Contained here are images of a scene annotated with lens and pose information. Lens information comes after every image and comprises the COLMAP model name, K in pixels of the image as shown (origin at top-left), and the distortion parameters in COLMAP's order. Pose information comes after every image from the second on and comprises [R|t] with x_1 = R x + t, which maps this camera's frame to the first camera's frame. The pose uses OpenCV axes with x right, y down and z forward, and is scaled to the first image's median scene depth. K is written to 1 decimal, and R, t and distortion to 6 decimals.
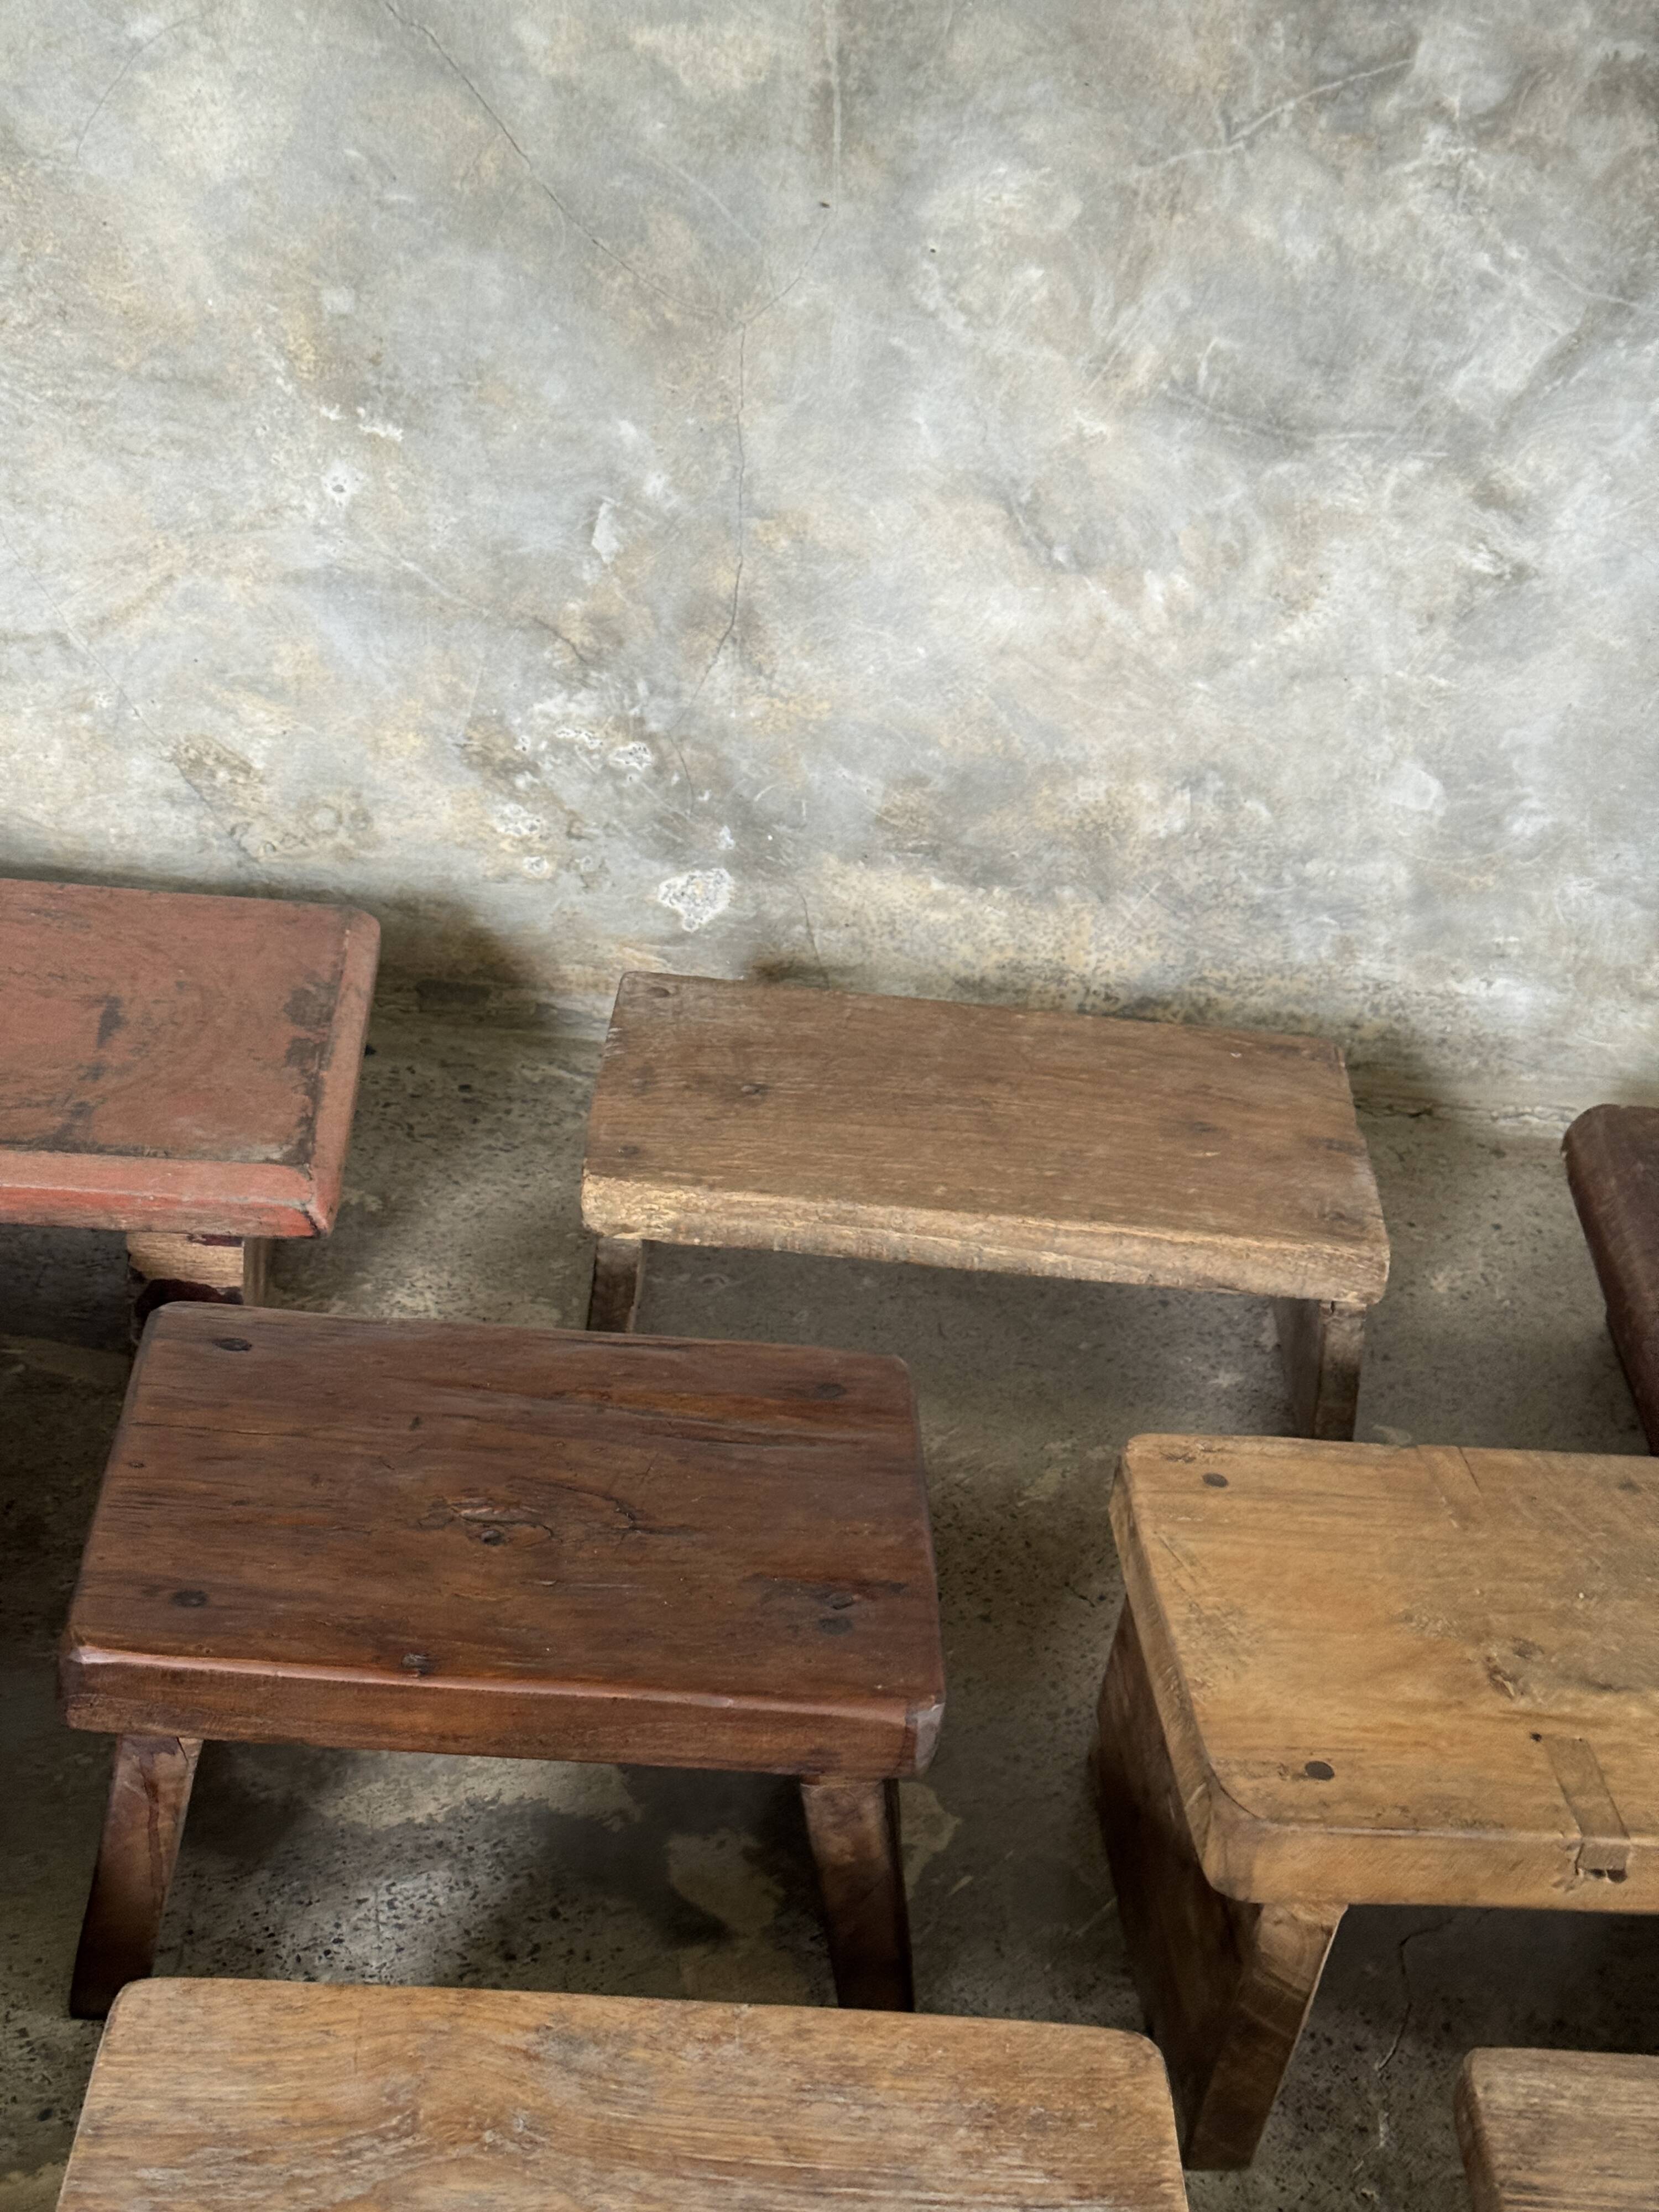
lens RADIAL K [[3116.8, 0, 867.6], [0, 3116.8, 1075.1], [0, 0, 1]] dist [0.086312, 0.000000]
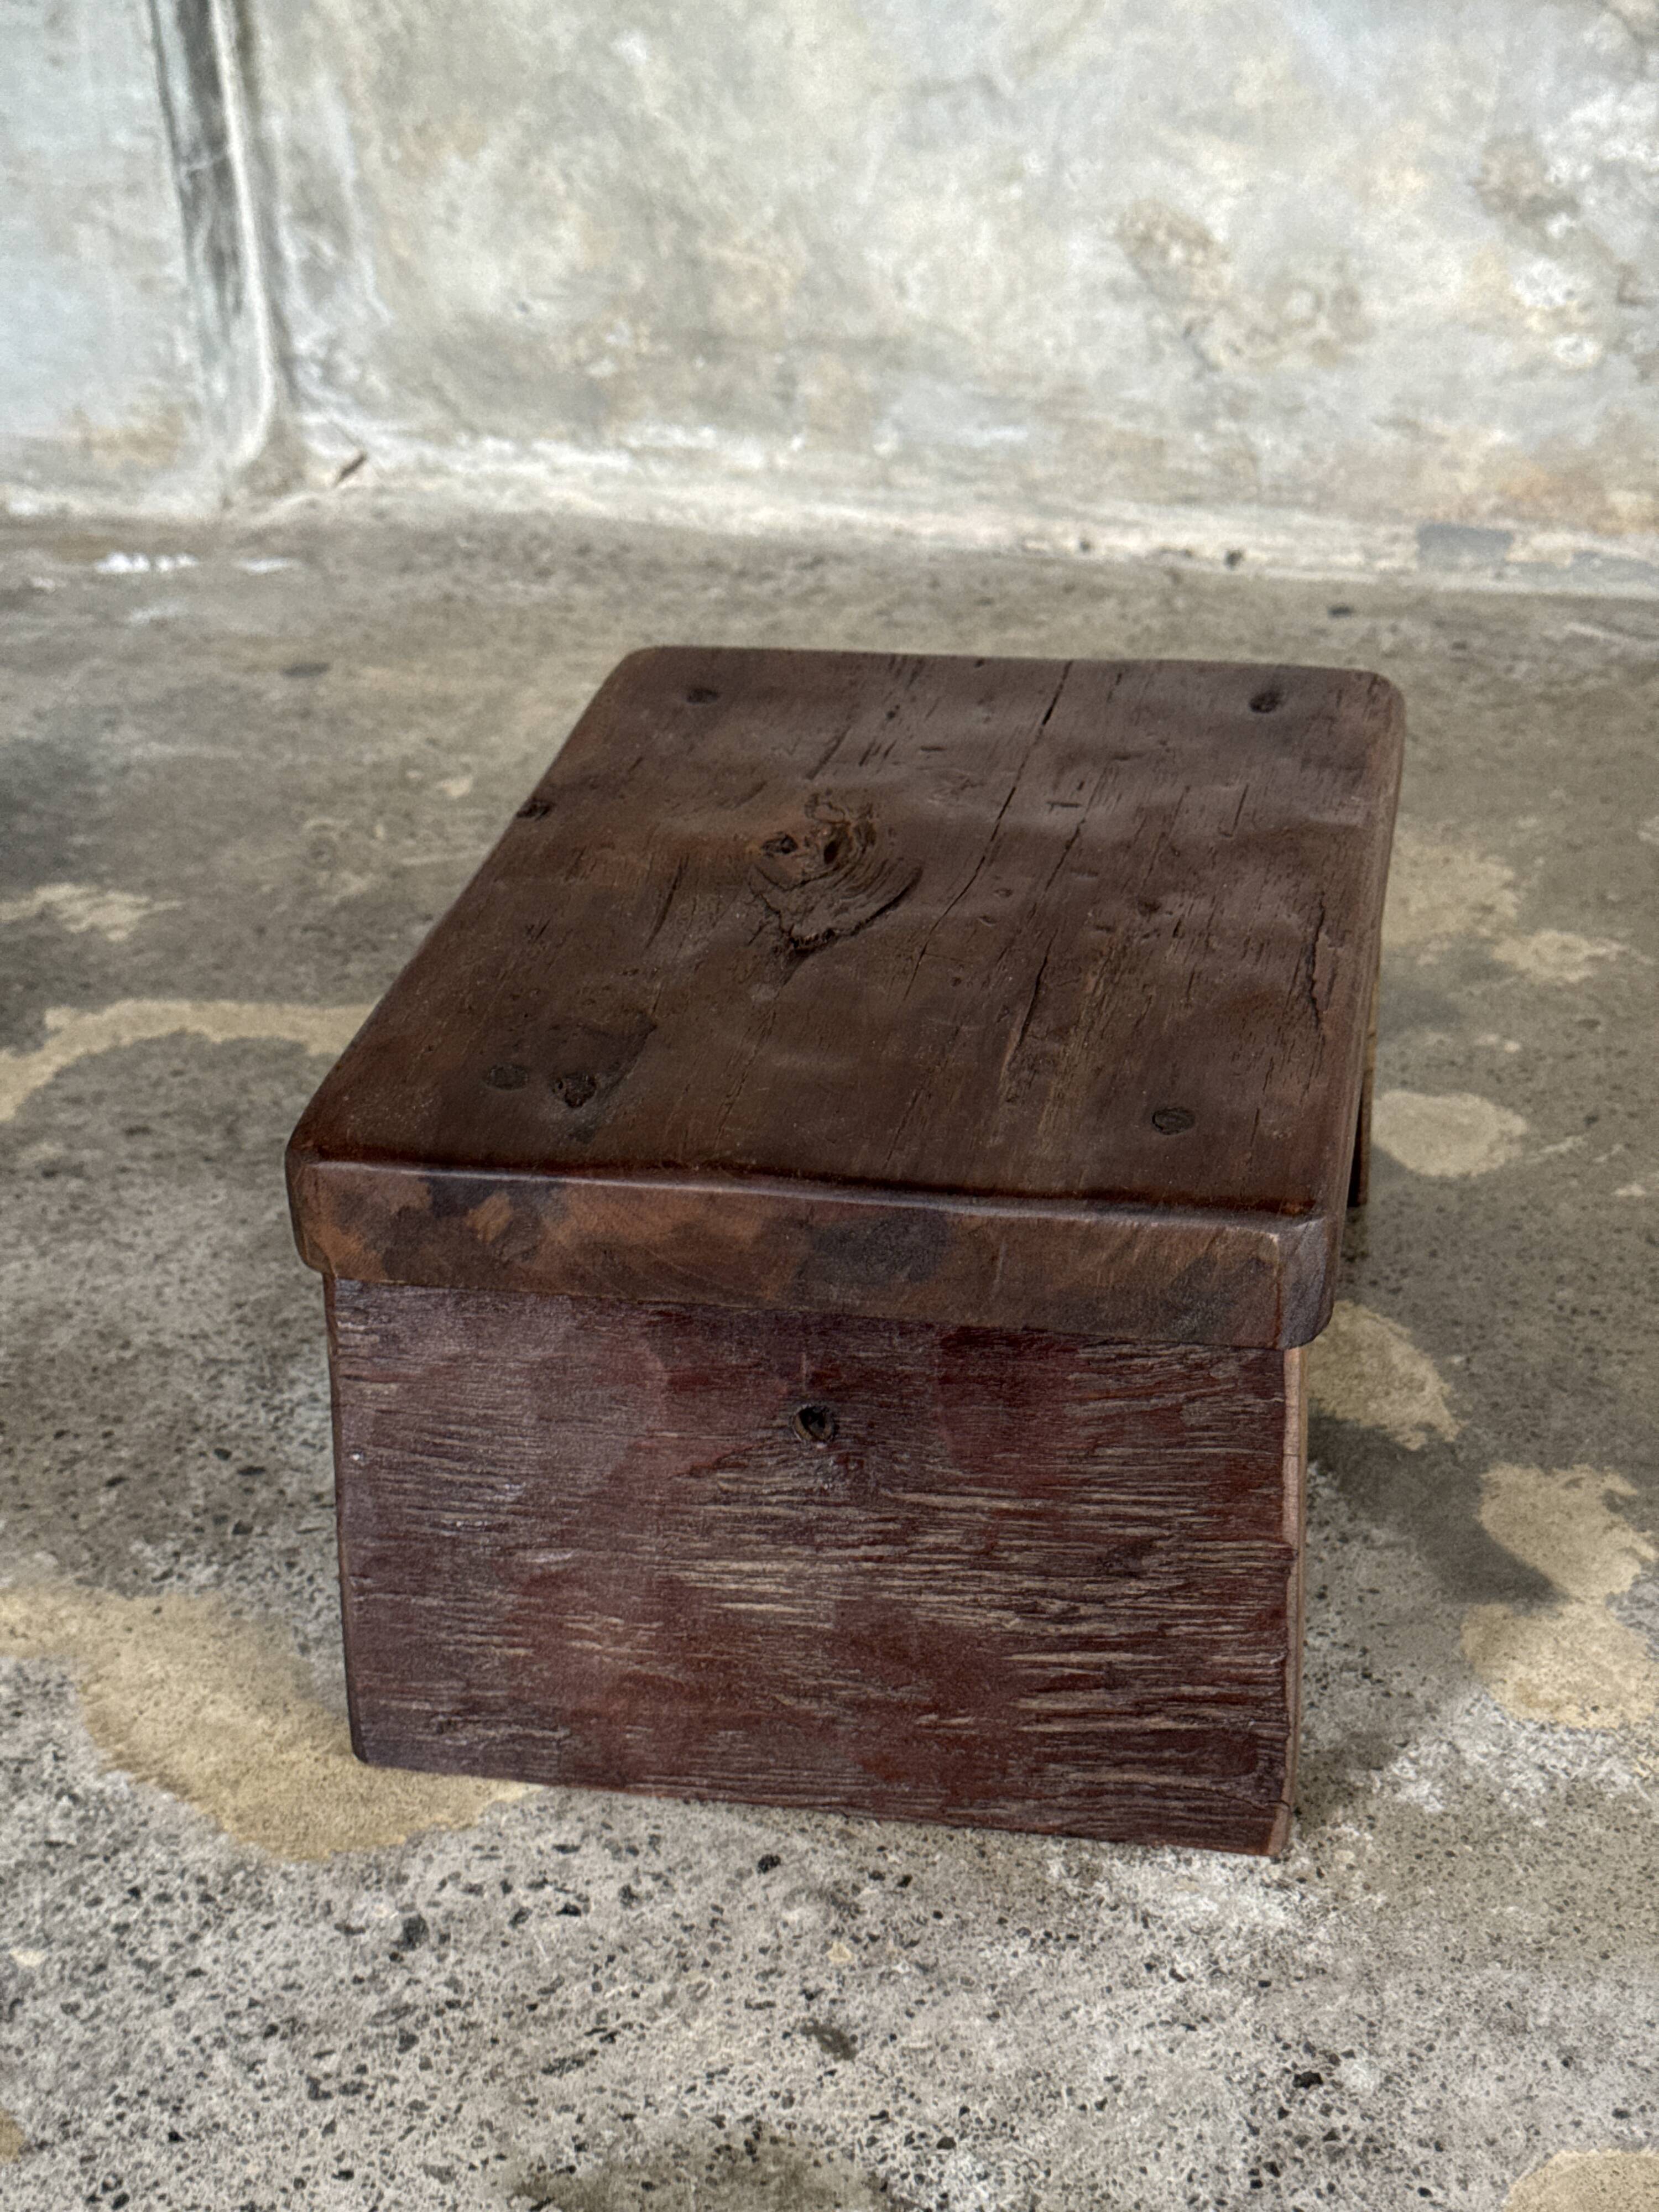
lens RADIAL K [[3116.8, 0, 820.6], [0, 3116.8, 1141.6], [0, 0, 1]] dist [0.086312, 0.000000]
pose [[0.901291, 0.045506, -0.430818, 0.067976], [-0.049752, 0.998761, 0.001413, 0.137529], [0.430348, 0.020161, 0.902438, 0.260908]]
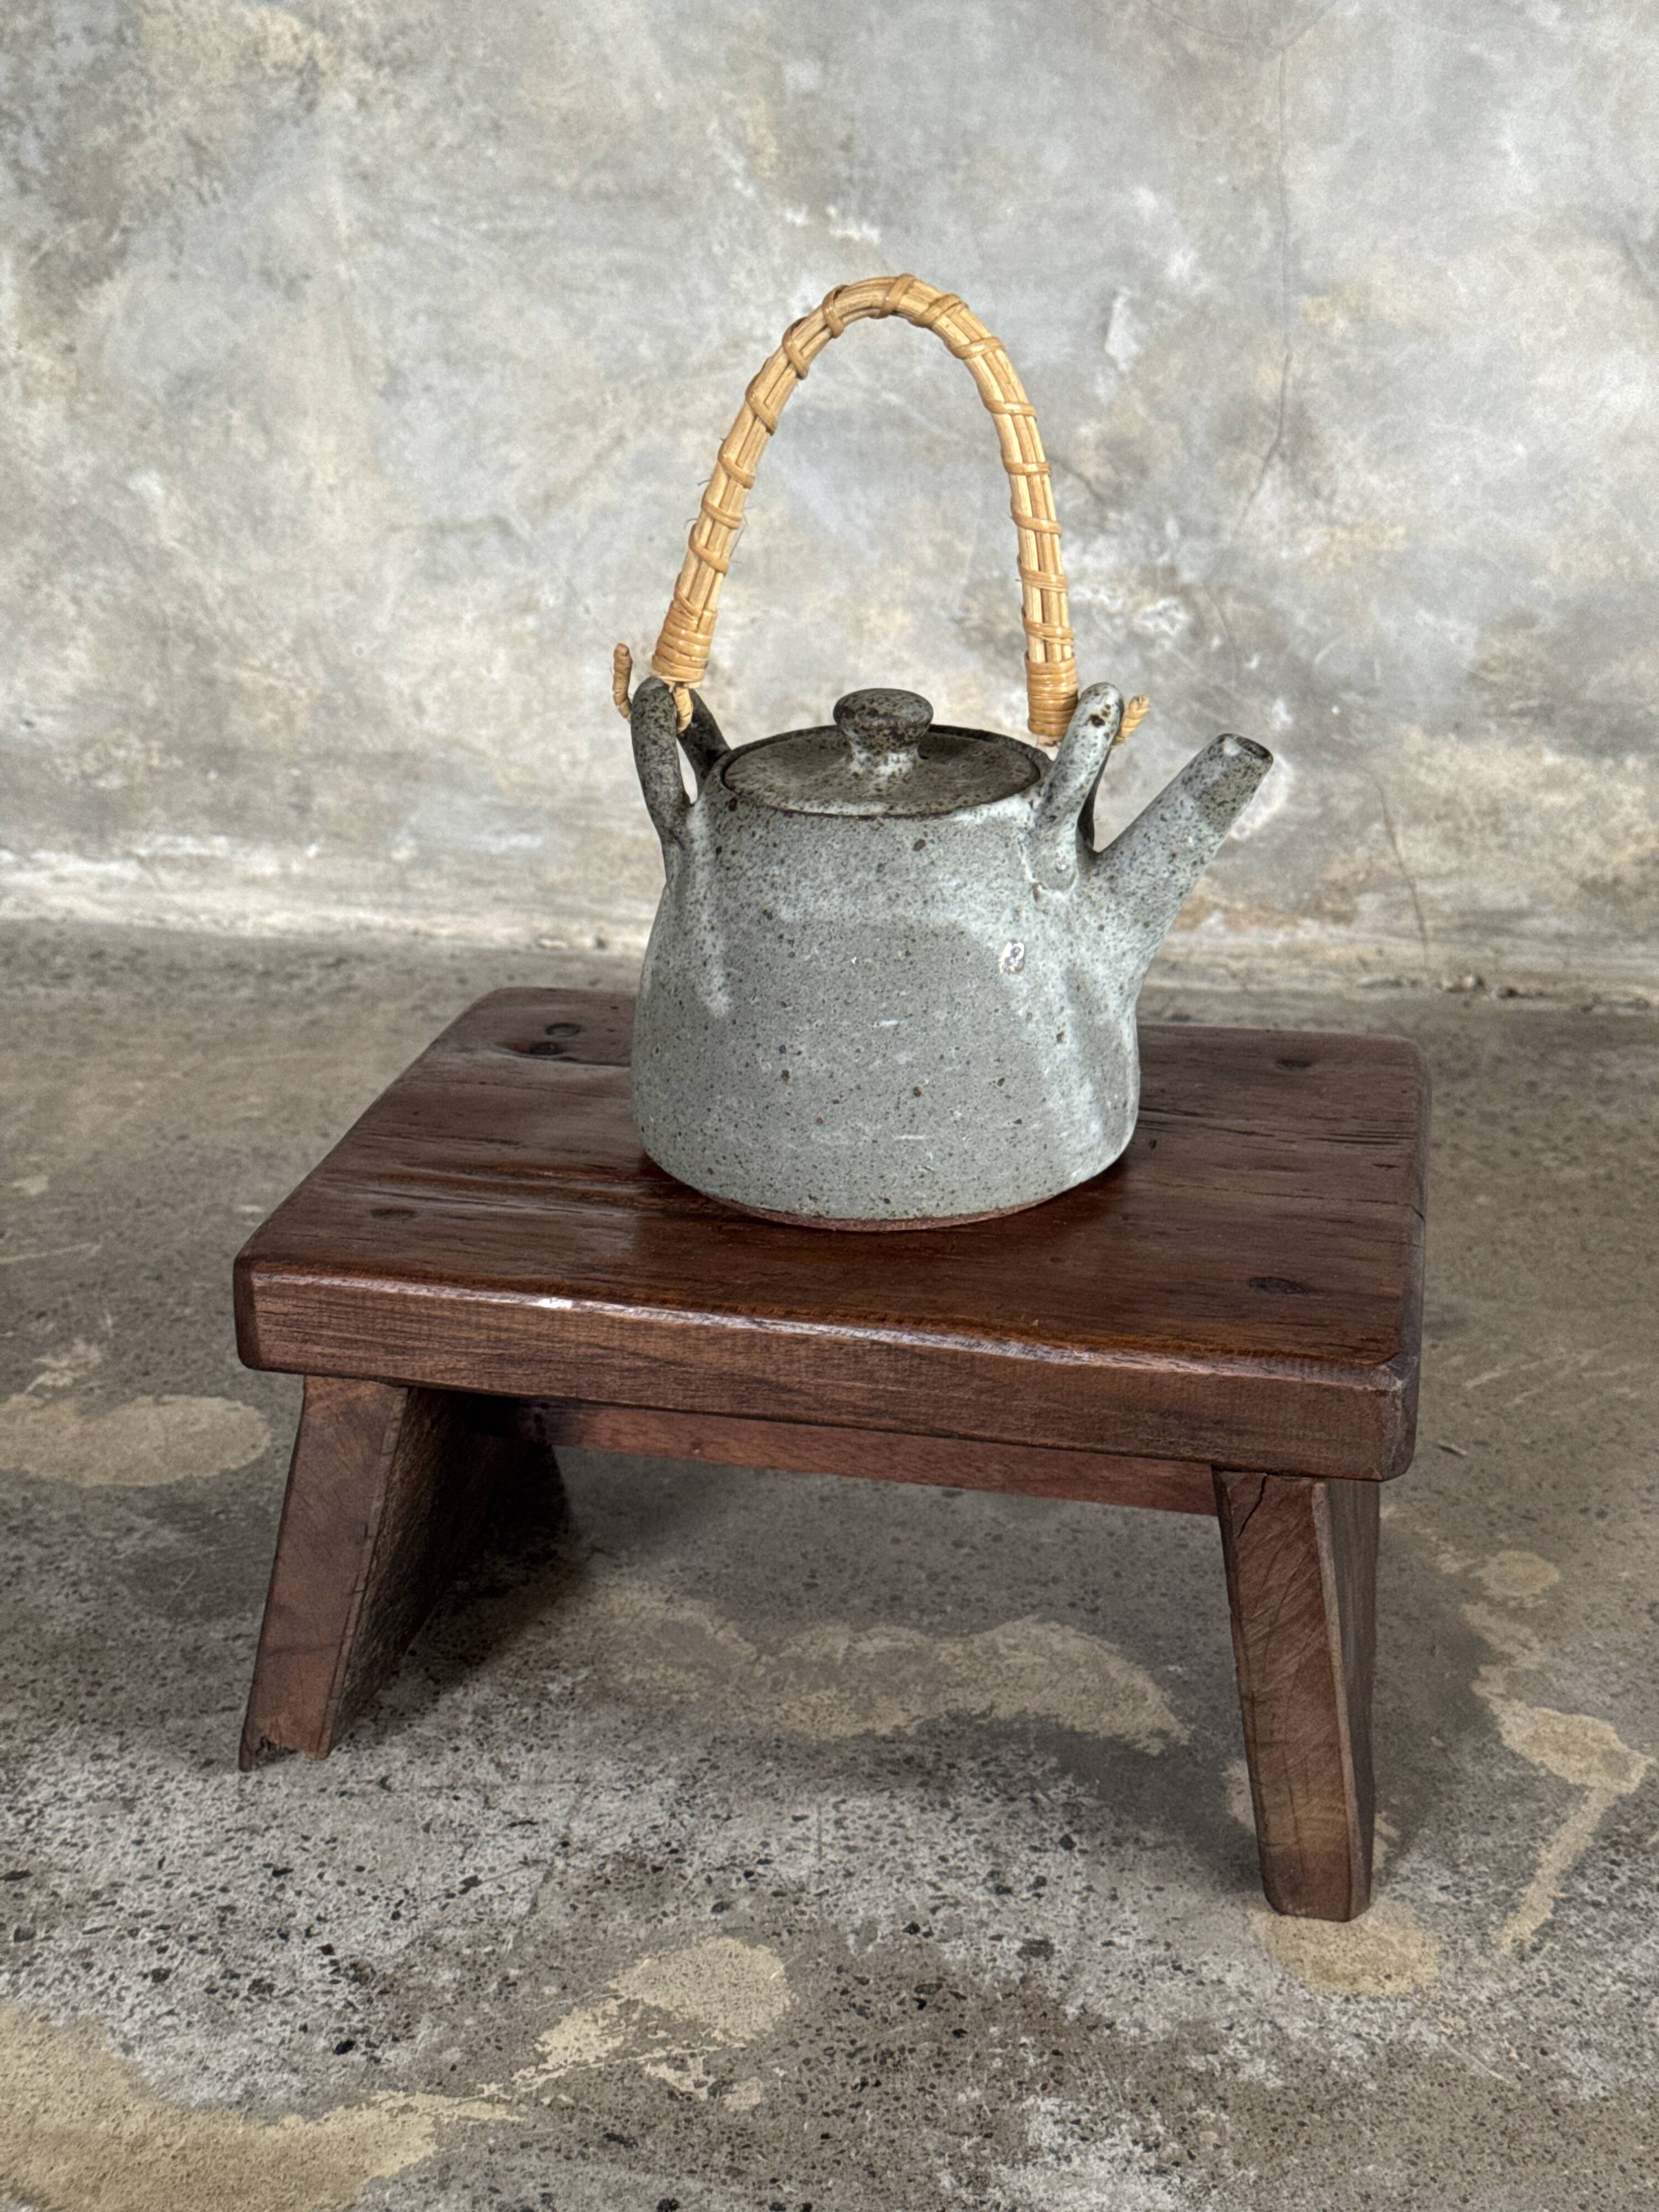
lens RADIAL K [[3116.8, 0, 807.0], [0, 3116.8, 1093.3], [0, 0, 1]] dist [0.086312, 0.000000]
pose [[0.978215, -0.041724, -0.203356, -0.004799], [0.011409, 0.988918, -0.148026, 0.149368], [0.207279, 0.142482, 0.967851, 0.206309]]
